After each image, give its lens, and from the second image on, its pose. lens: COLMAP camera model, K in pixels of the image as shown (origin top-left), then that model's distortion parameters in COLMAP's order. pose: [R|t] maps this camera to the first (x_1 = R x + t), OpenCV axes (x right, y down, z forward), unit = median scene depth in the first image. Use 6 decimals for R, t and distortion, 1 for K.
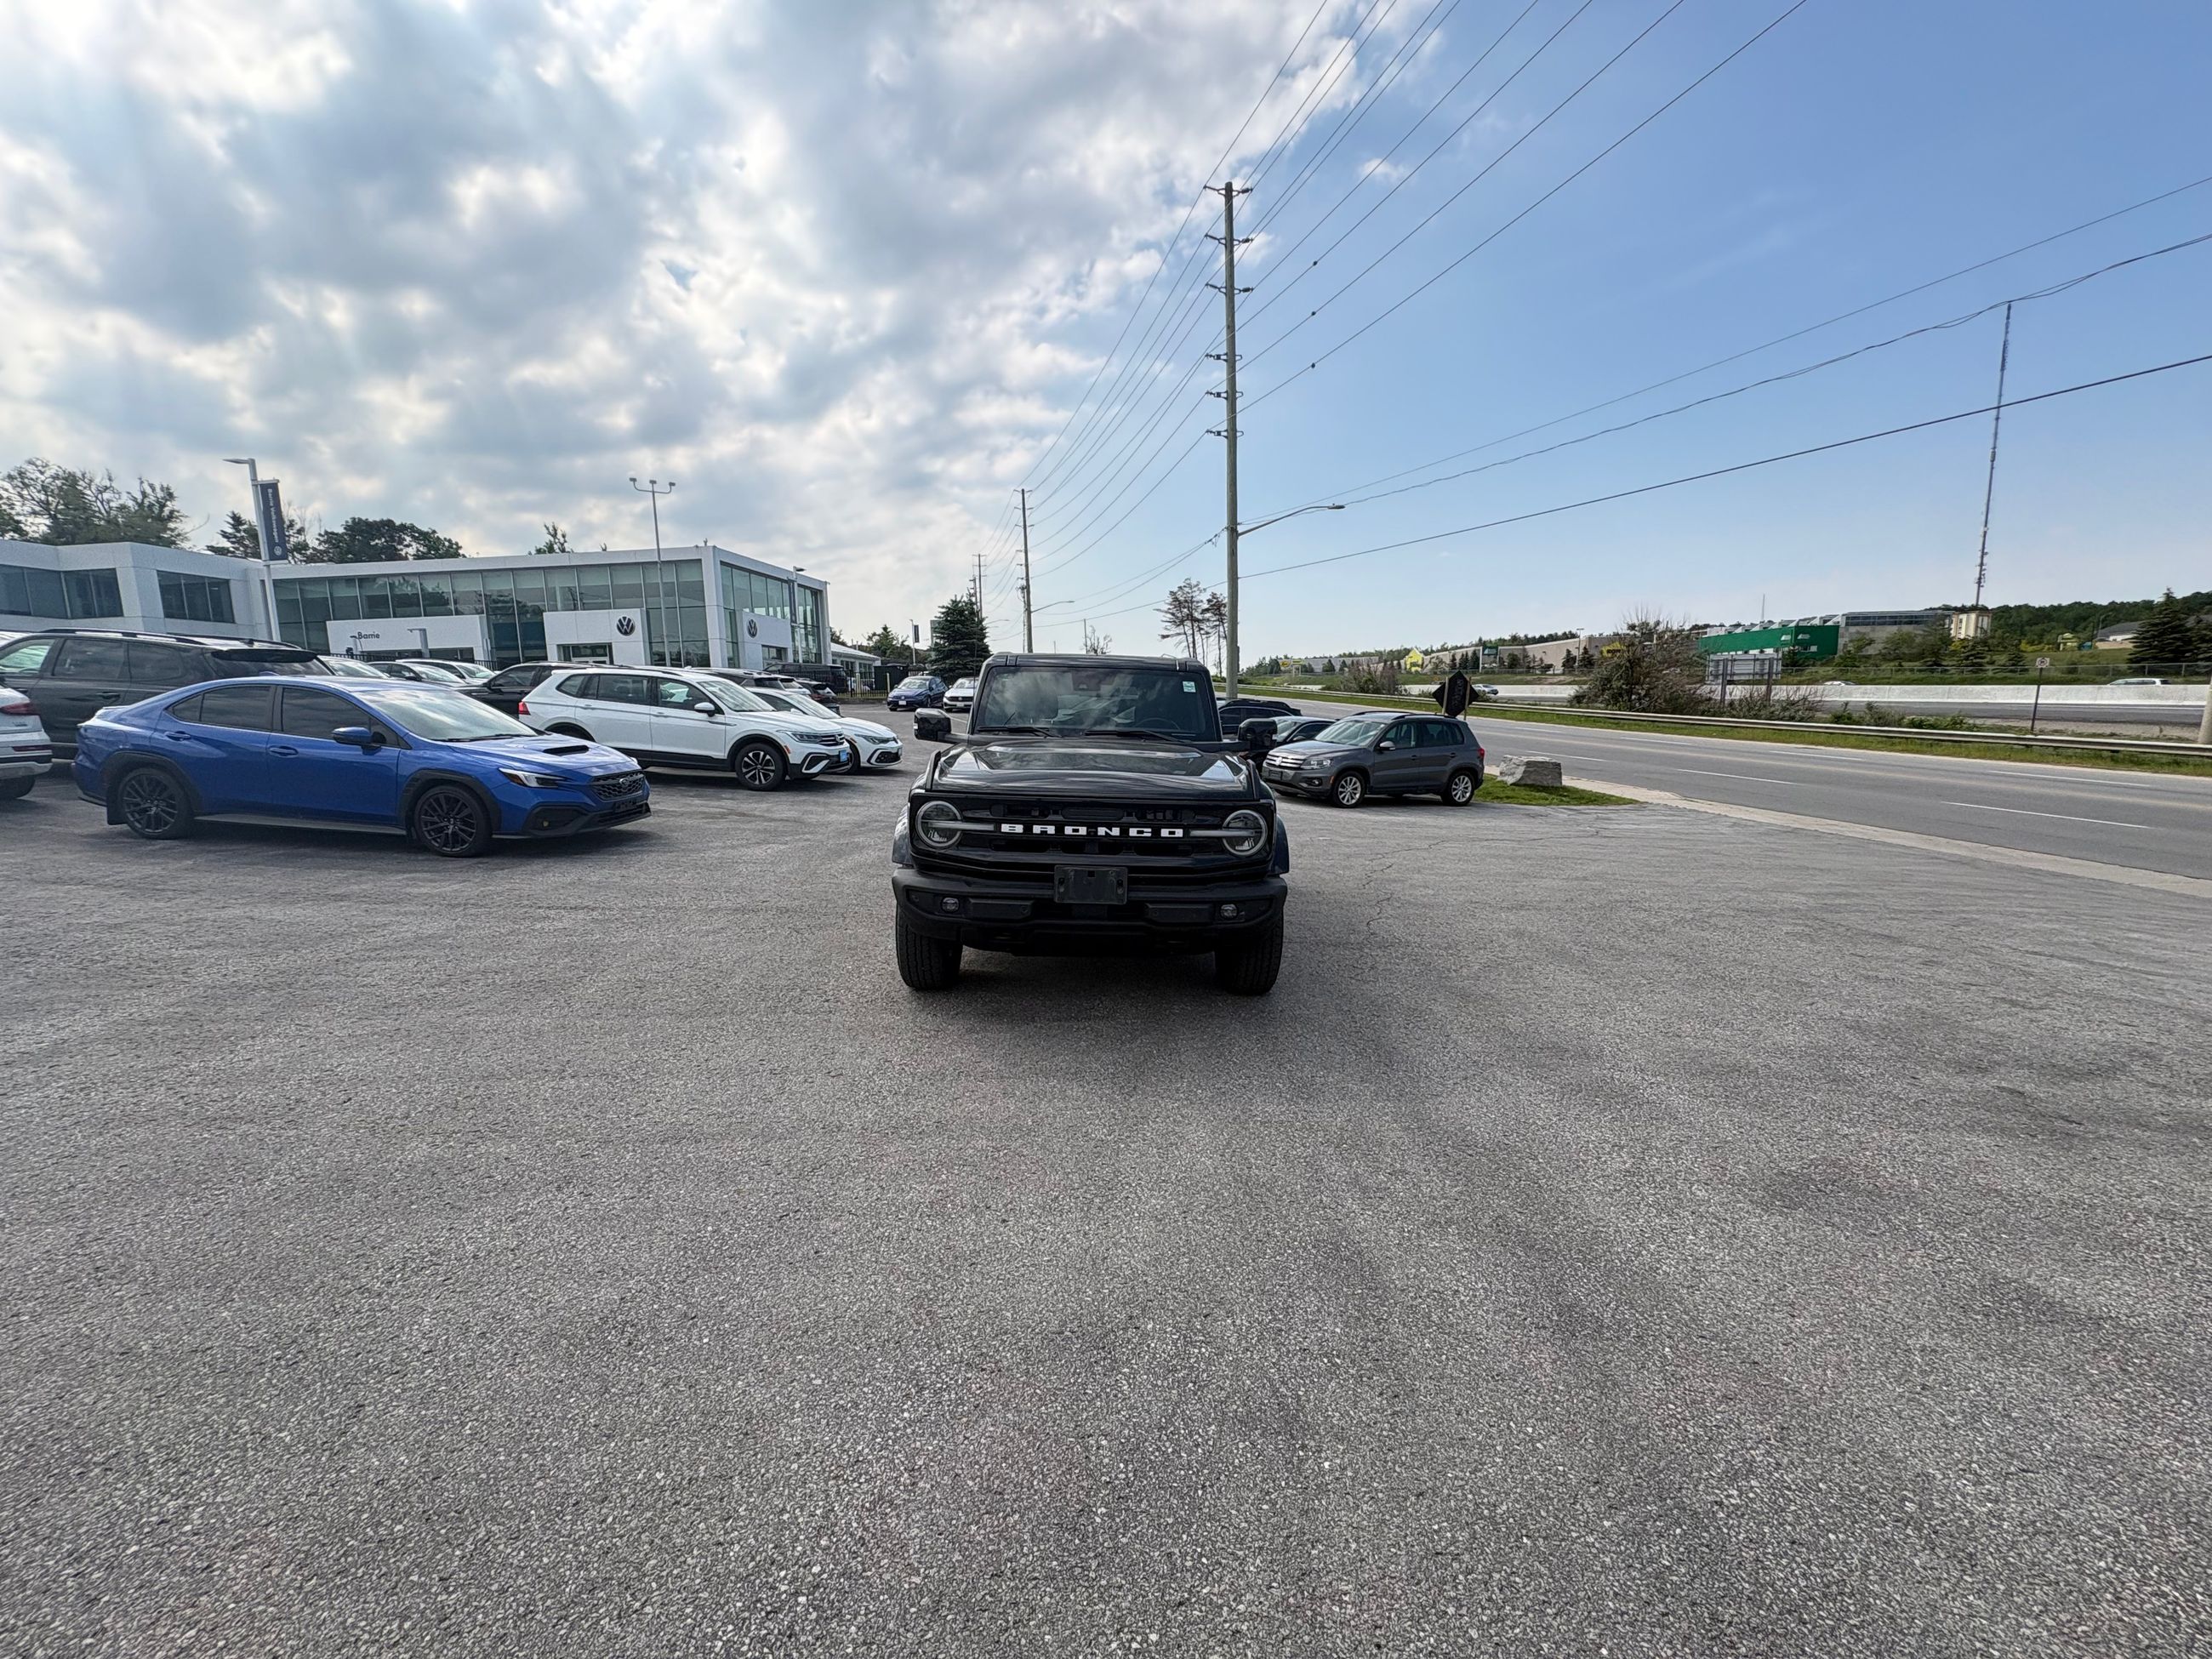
lens RADIAL K [[884.1, 0, 1107.0], [0, 884.1, 813.5], [0, 0, 1]] dist [-0.000125, -0.000096]
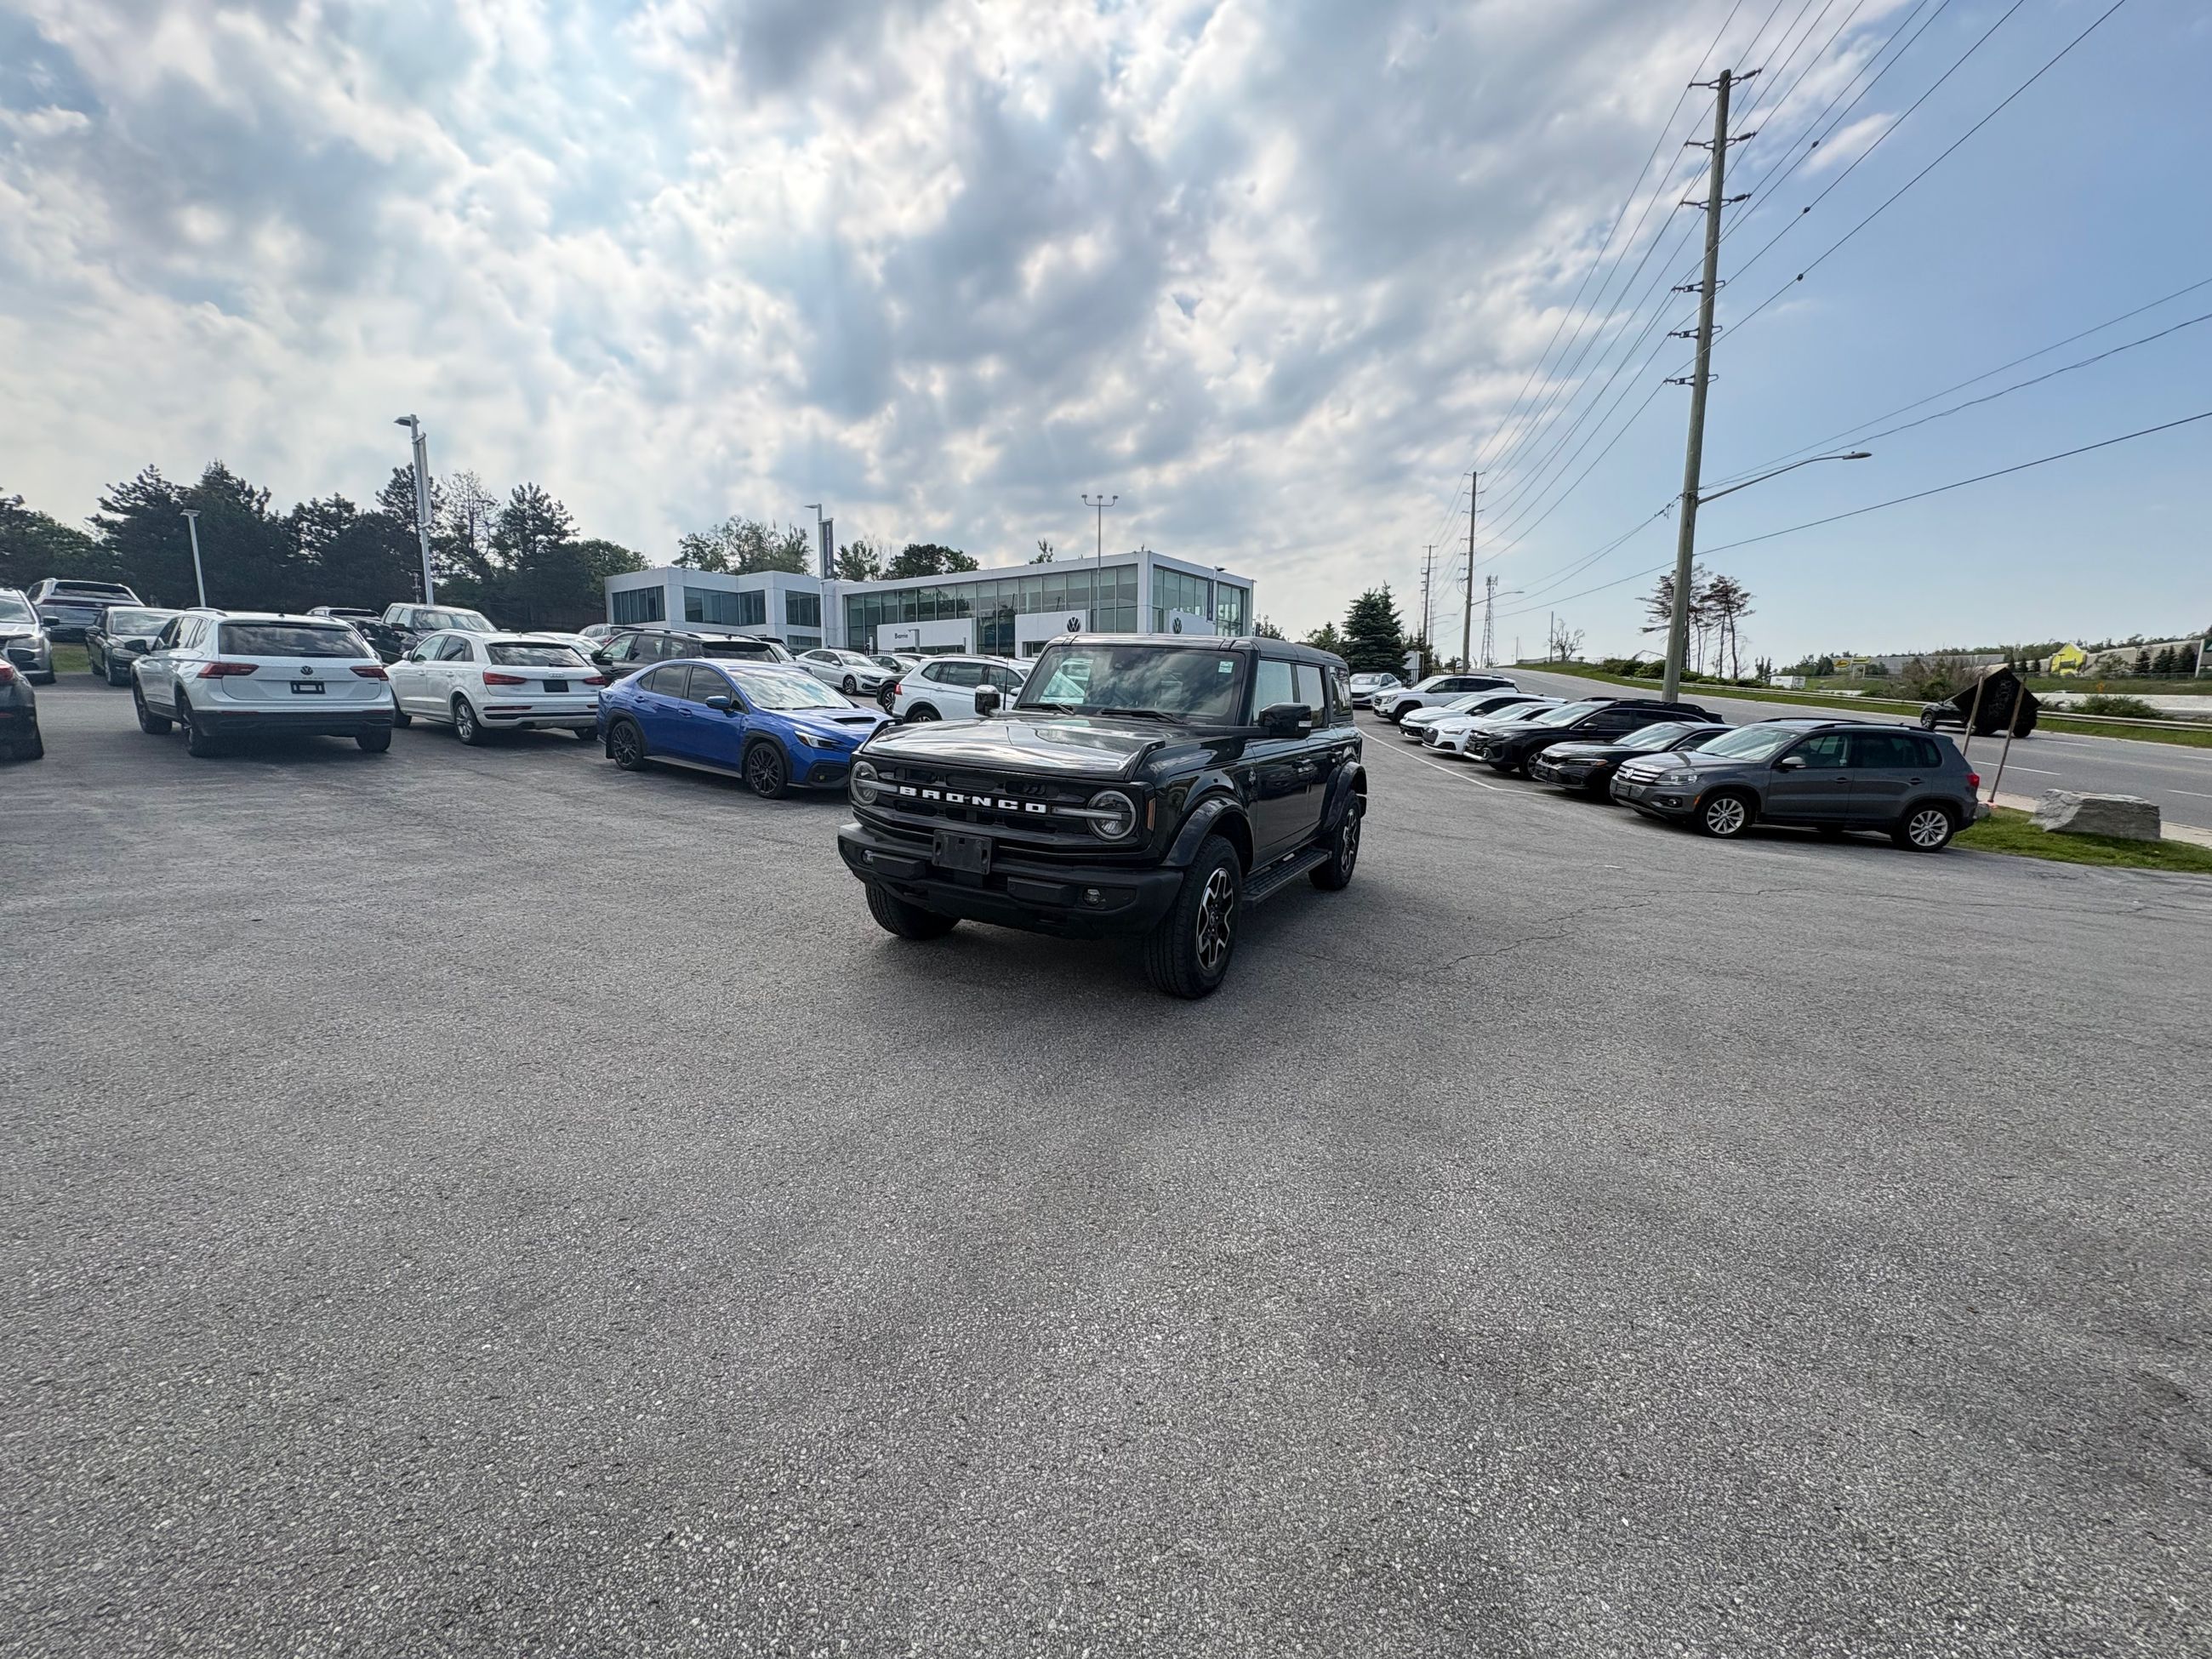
lens RADIAL K [[884.1, 0, 1107.0], [0, 884.1, 813.5], [0, 0, 1]] dist [-0.000125, -0.000096]
pose [[0.878312, 0.085640, -0.470354, 0.150242], [-0.084419, 0.996148, 0.023735, -0.000487], [0.470575, 0.018860, 0.882158, 0.042763]]
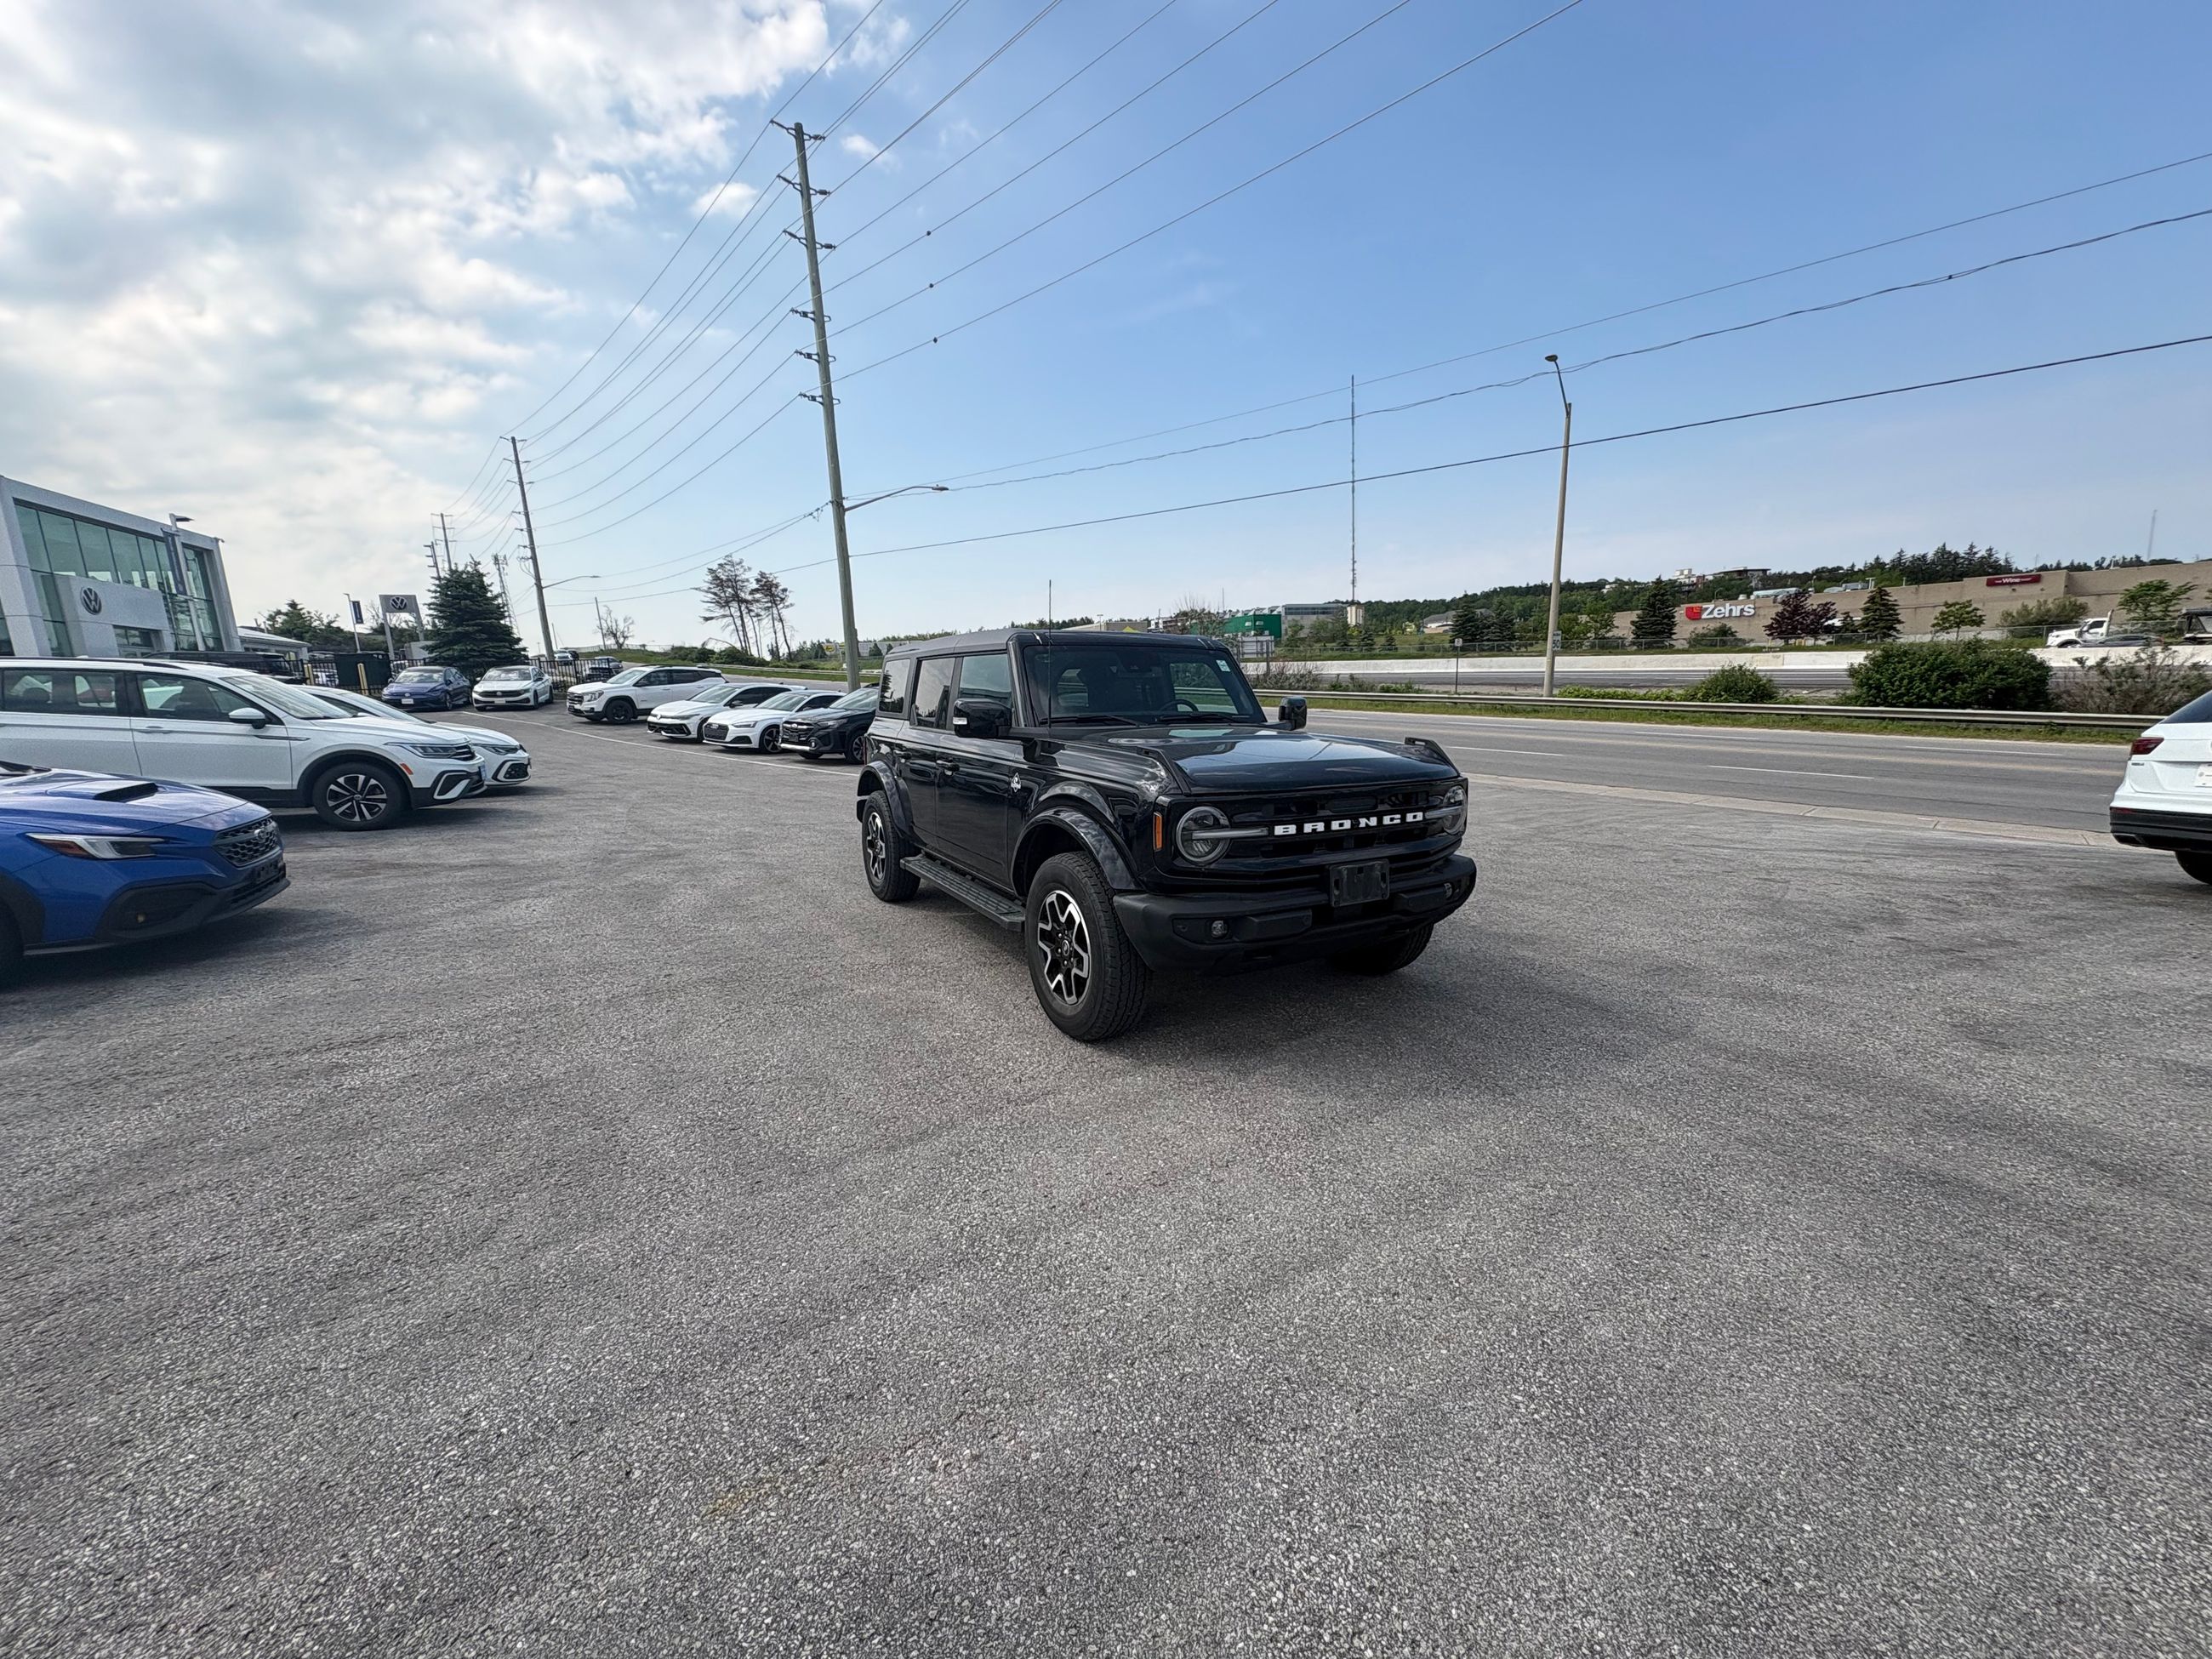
lens RADIAL K [[882.2, 0, 1108.0], [0, 882.2, 819.1], [0, 0, 1]] dist [0.000641, -0.000272]
pose [[0.874889, -0.099474, 0.473999, -0.164829], [0.088170, 0.995039, 0.046078, -0.012024], [-0.476231, 0.001479, 0.879319, 0.080465]]
